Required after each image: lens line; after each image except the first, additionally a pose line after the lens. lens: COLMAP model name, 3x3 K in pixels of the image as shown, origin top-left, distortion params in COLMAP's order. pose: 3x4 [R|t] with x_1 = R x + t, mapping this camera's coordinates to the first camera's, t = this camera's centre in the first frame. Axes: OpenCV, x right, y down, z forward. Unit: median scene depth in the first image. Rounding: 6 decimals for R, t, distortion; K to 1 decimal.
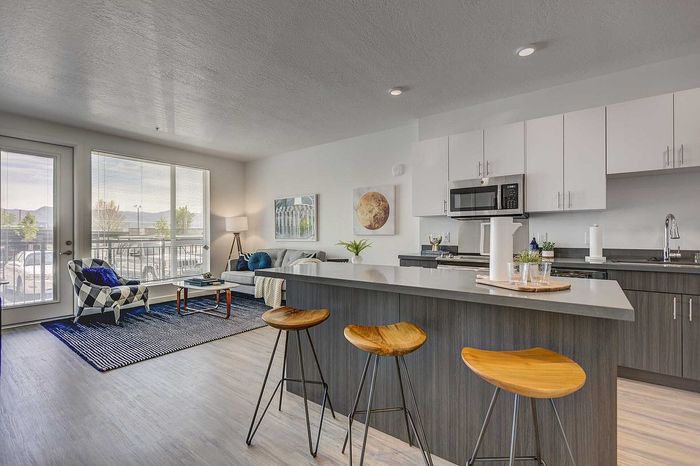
lens RADIAL K [[319.1, 0, 344.5], [0, 319.1, 233.2], [0, 0, 1]] dist [-0.001897, 0.001357]
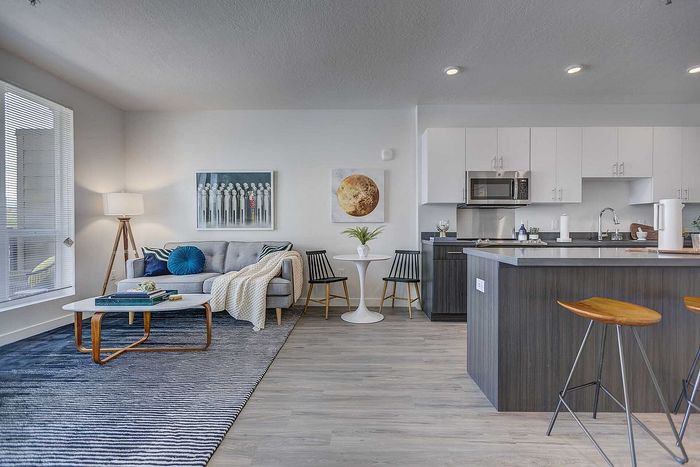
lens RADIAL K [[319.1, 0, 346.9], [0, 319.1, 228.0], [0, 0, 1]] dist [-0.001897, 0.001357]
pose [[0.802493, 0.005180, 0.596639, -0.673021], [-0.004345, 0.999987, -0.002838, 0.034334], [-0.596646, -0.000315, 0.802504, 0.418967]]
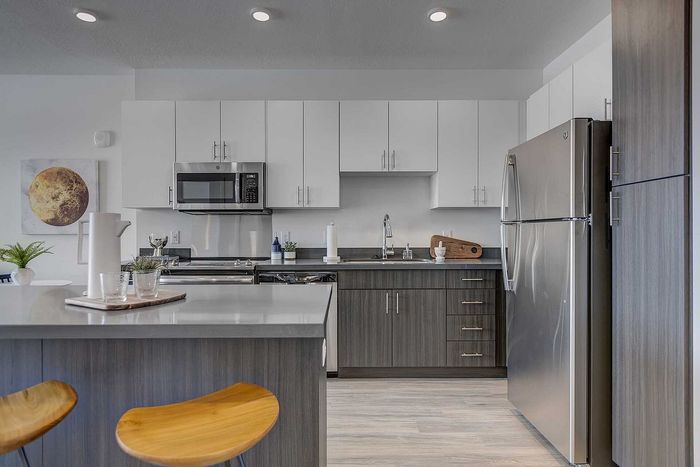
lens RADIAL K [[393.8, 0, 346.1], [0, 393.8, 231.5], [0, 0, 1]] dist [-0.001720, -0.000364]
pose [[0.790596, 0.000258, 0.612338, 0.085812], [-0.001343, 0.999998, 0.001313, -0.002980], [-0.612337, -0.001860, 0.790595, 0.033857]]
